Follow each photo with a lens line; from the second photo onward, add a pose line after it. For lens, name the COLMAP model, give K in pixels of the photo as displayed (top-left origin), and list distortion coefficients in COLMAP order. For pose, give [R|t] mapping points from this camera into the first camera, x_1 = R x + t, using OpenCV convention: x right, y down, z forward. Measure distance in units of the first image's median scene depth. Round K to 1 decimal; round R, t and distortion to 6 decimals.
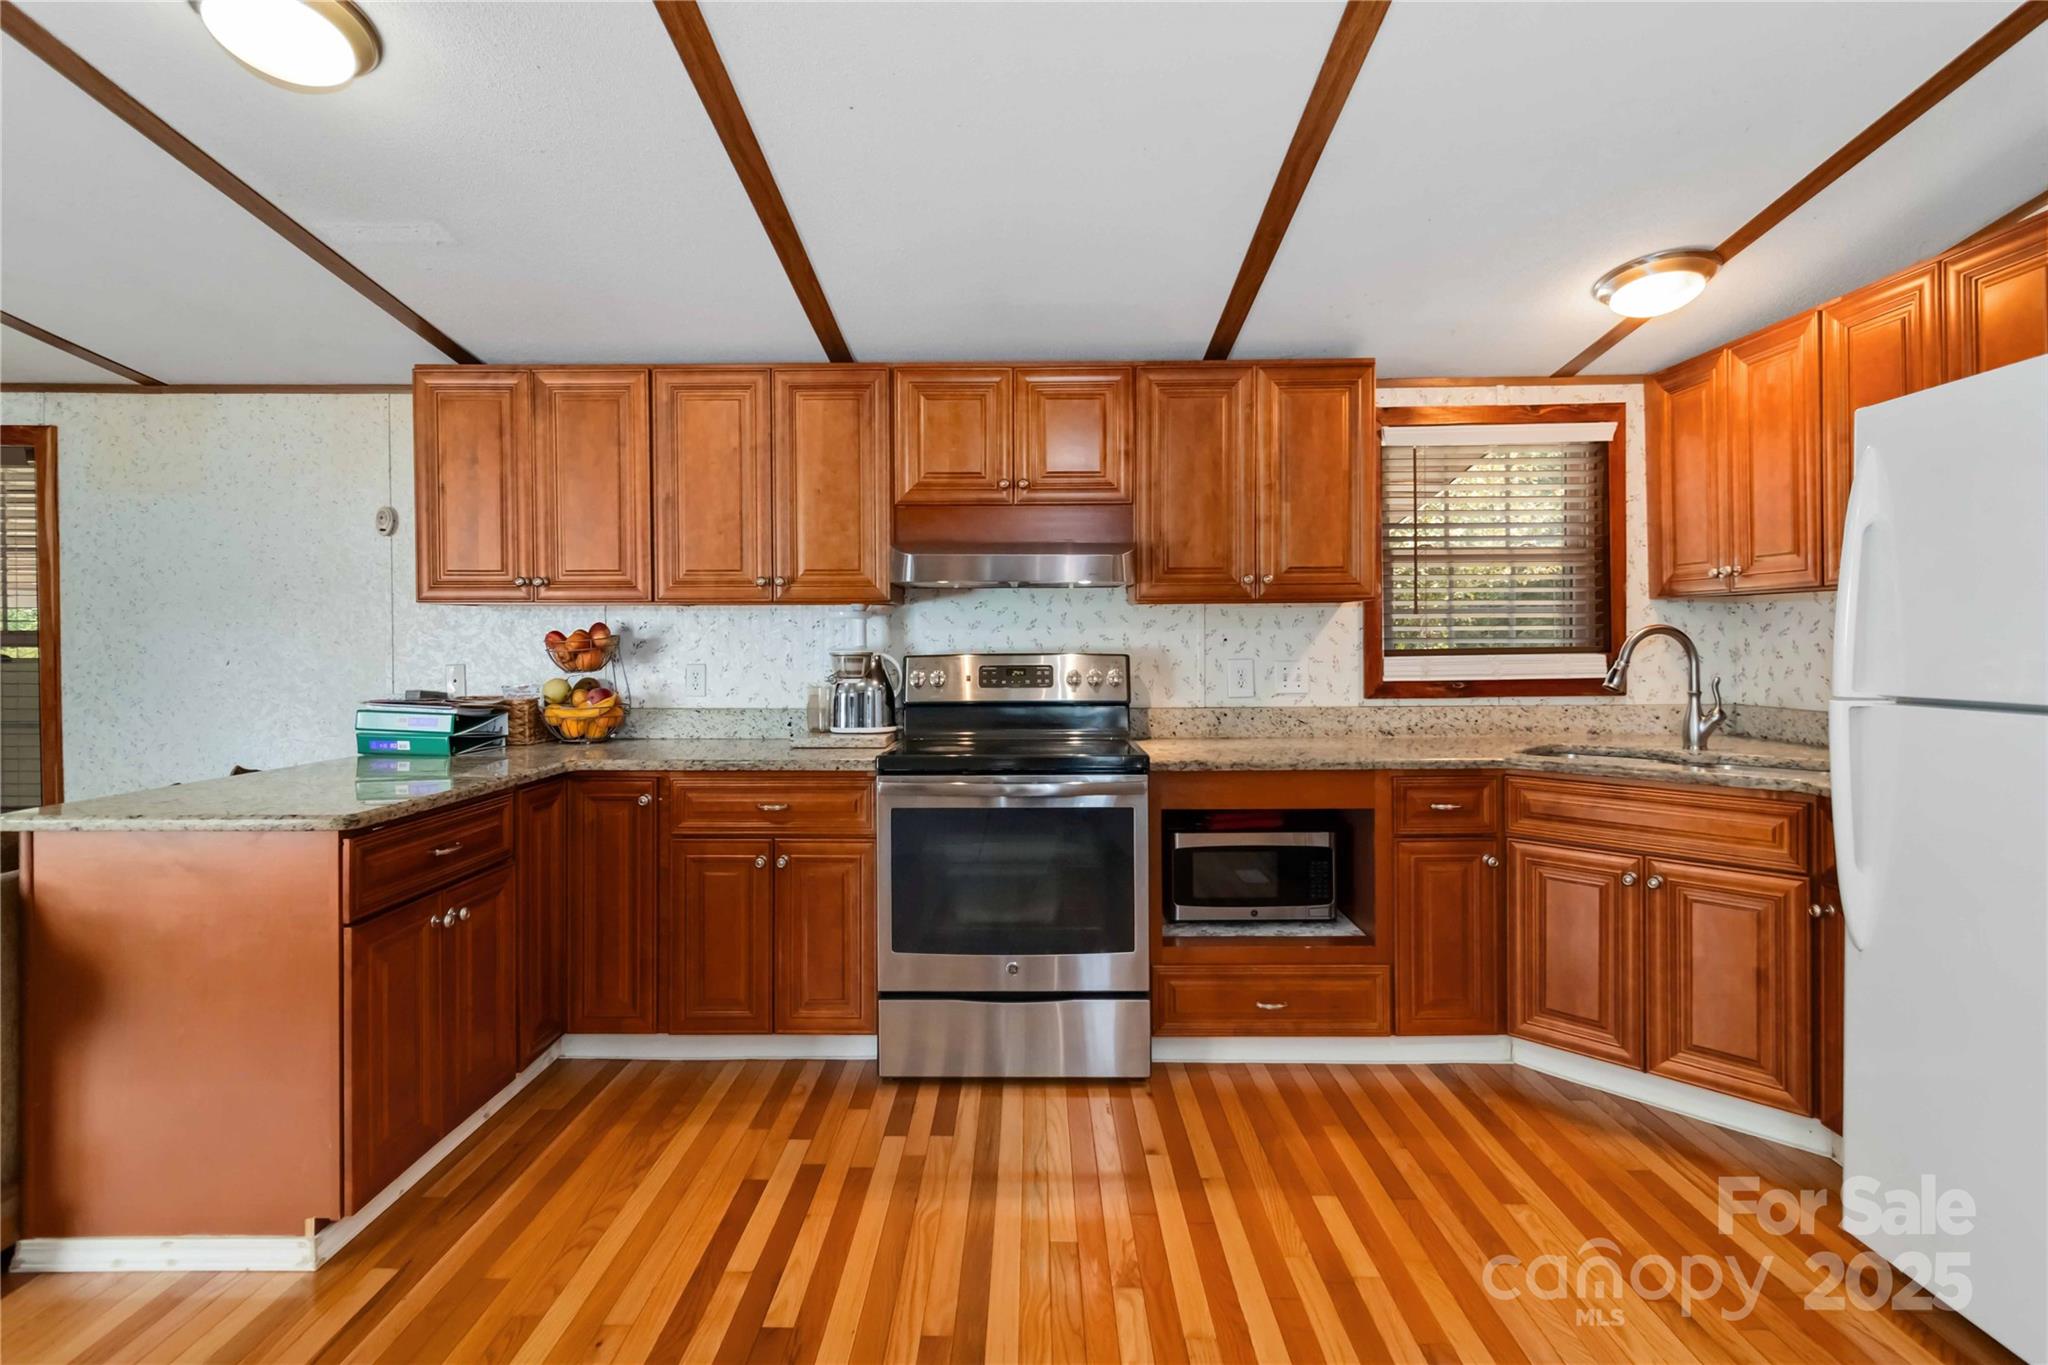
lens RADIAL K [[974.4, 0, 1021.4], [0, 974.4, 643.3], [0, 0, 1]] dist [0.000544, 0.000795]
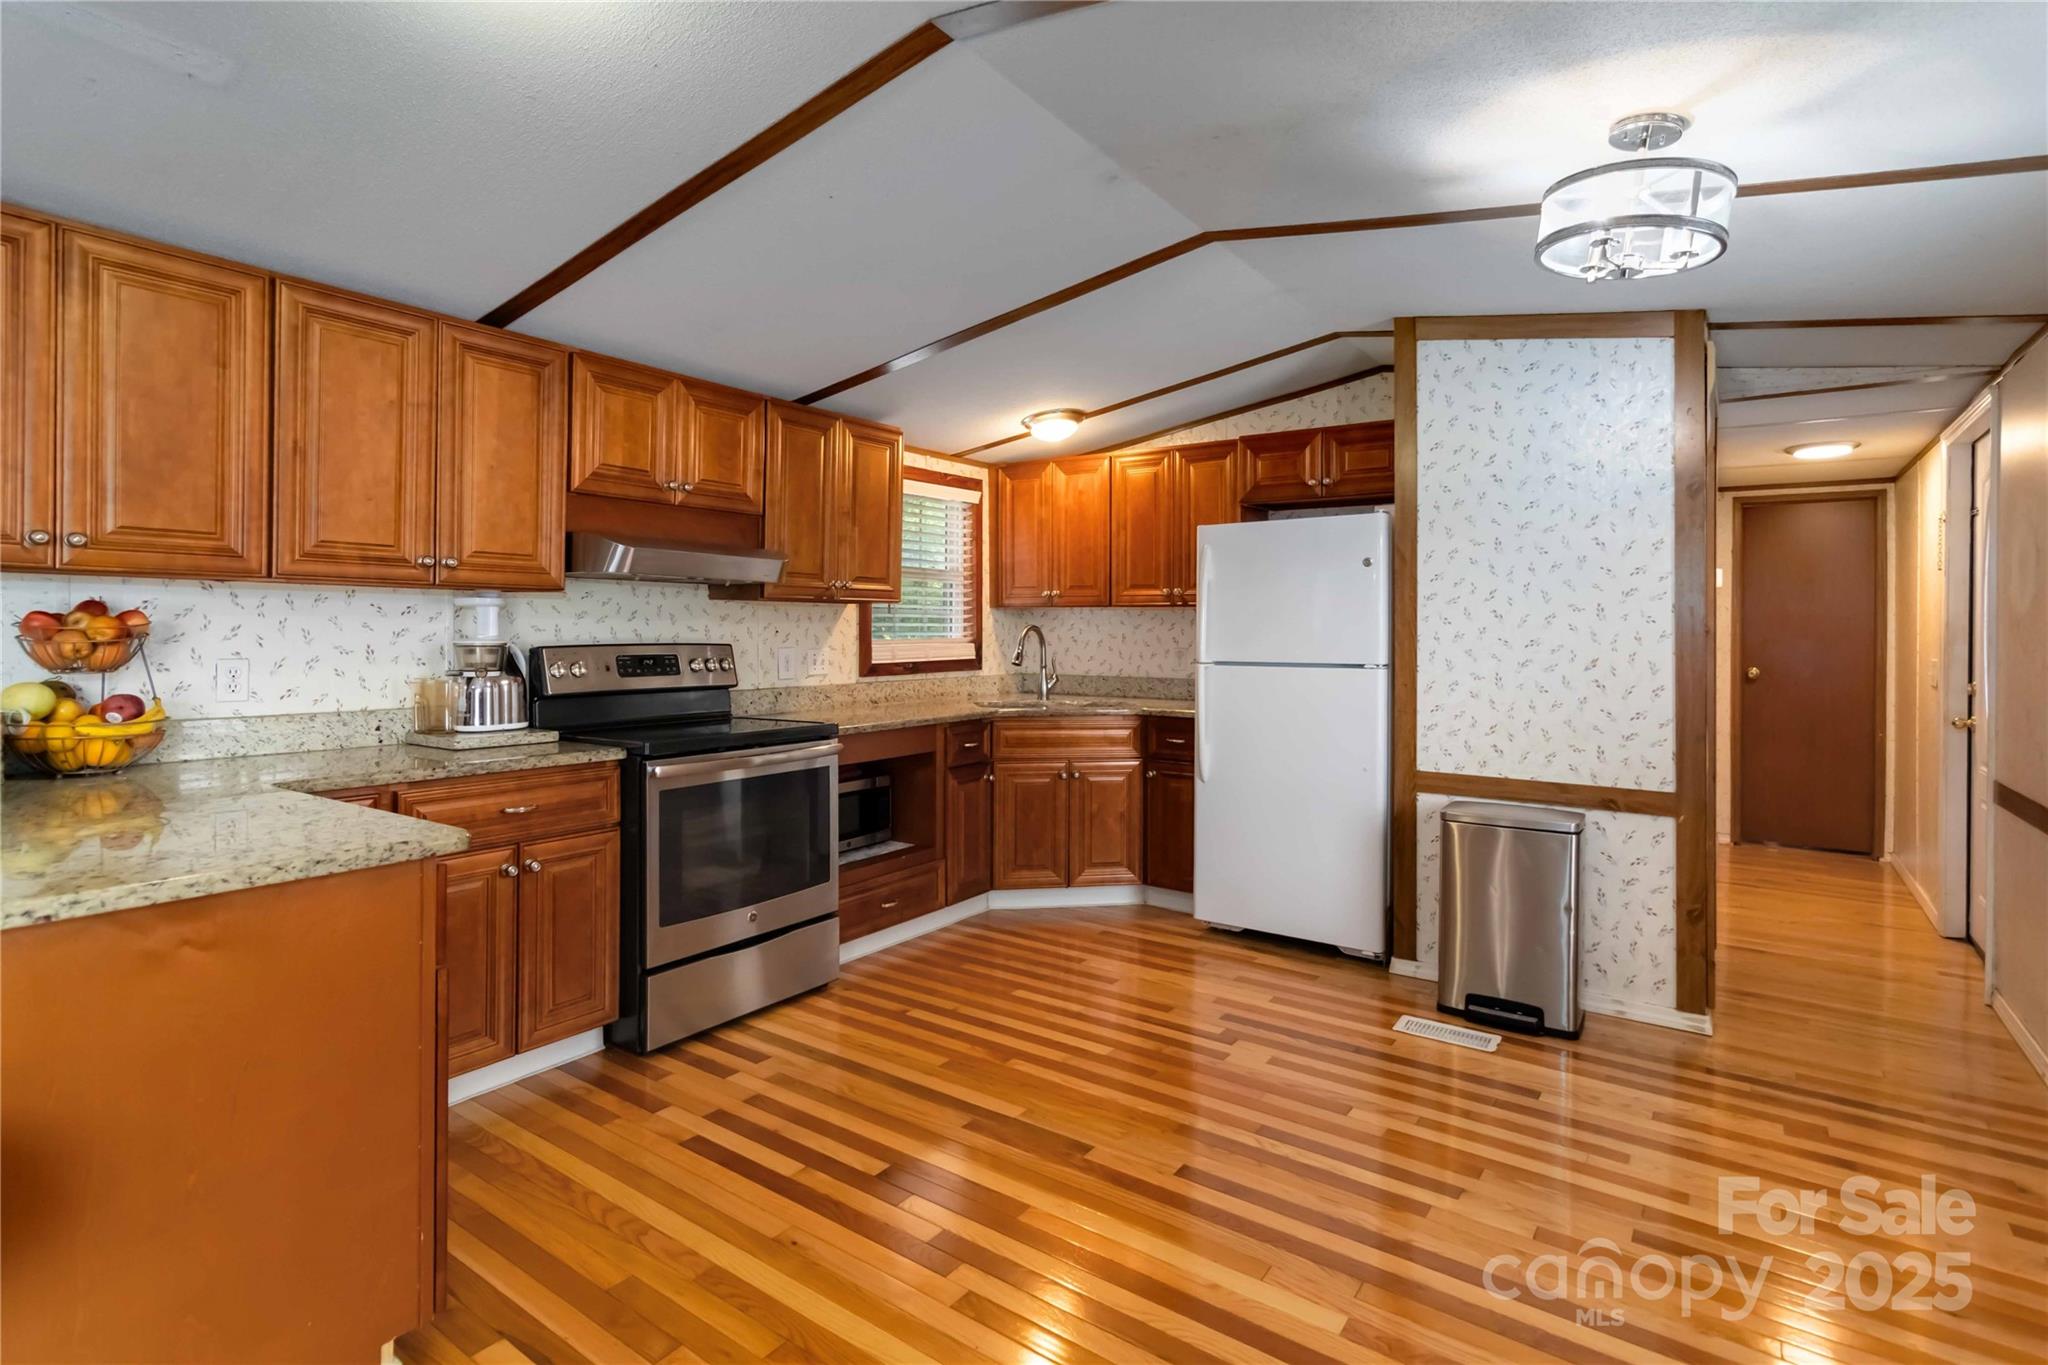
lens RADIAL K [[989.5, 0, 1029.9], [0, 989.5, 622.7], [0, 0, 1]] dist [0.001619, 0.000501]
pose [[0.565846, 0.014798, 0.824378, -0.684854], [-0.007866, 0.999890, -0.012549, -0.001882], [-0.824473, 0.000616, 0.565901, 0.057897]]
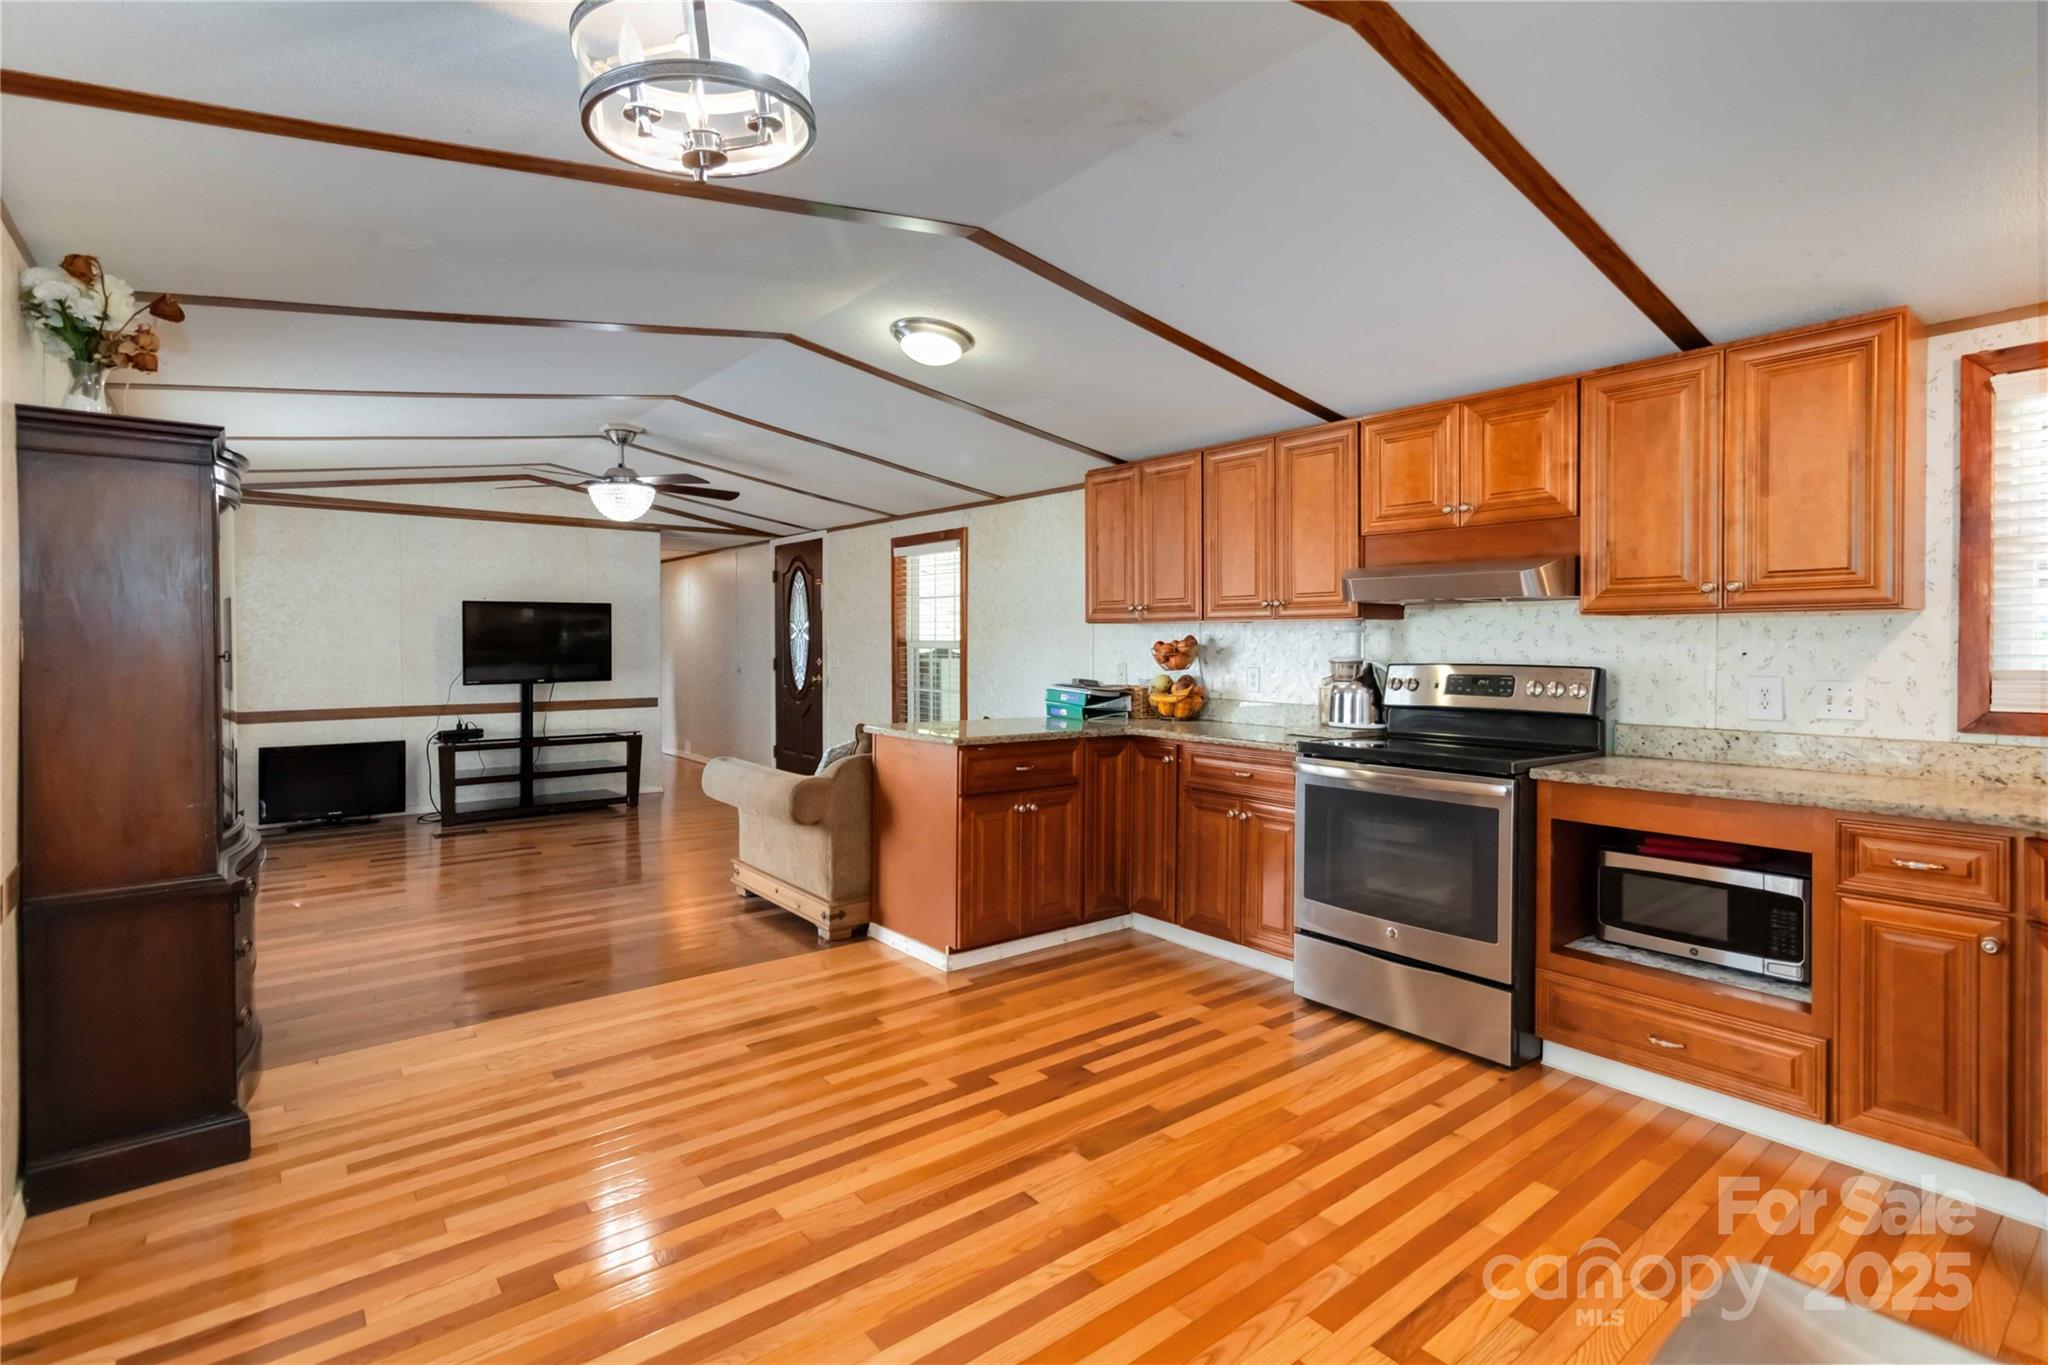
lens RADIAL K [[974.4, 0, 1021.4], [0, 974.4, 643.3], [0, 0, 1]] dist [0.000544, 0.000795]
pose [[0.635124, 0.005846, -0.772388, 0.524617], [-0.011232, 0.999936, -0.001667, -0.004901], [0.772328, 0.009734, 0.635149, -0.073317]]
